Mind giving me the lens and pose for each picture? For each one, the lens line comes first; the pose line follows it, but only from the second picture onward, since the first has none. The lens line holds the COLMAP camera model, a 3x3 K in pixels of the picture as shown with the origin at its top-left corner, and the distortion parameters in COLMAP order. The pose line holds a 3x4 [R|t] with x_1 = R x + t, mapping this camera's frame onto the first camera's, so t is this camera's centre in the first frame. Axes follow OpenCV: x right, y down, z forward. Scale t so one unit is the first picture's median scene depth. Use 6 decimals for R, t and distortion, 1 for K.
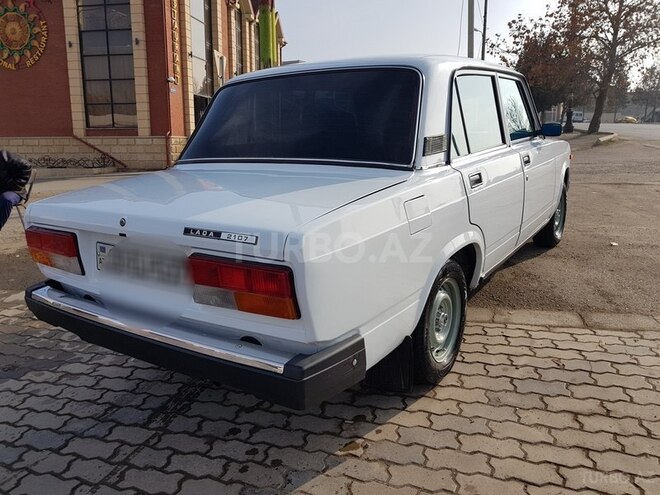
lens RADIAL K [[508.5, 0, 326.4], [0, 508.5, 246.6], [0, 0, 1]] dist [-0.005967, -0.000729]
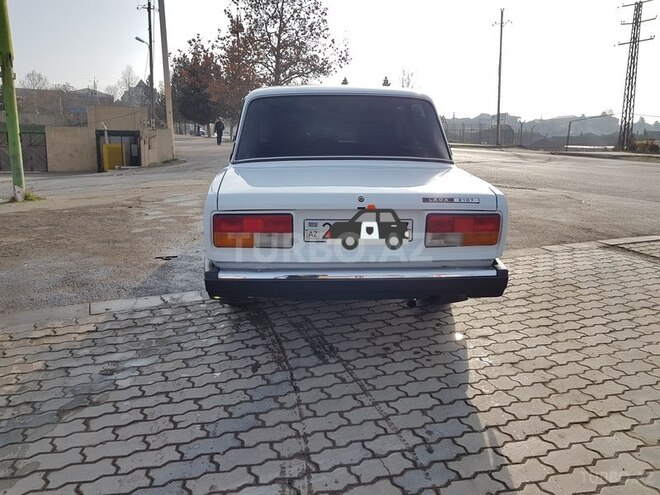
lens RADIAL K [[508.5, 0, 326.4], [0, 508.5, 246.6], [0, 0, 1]] dist [-0.005967, -0.000729]
pose [[0.794136, -0.095300, 0.600222, -1.164368], [0.107293, 0.994101, 0.015882, 0.042989], [-0.598195, 0.051787, 0.799676, -0.041984]]
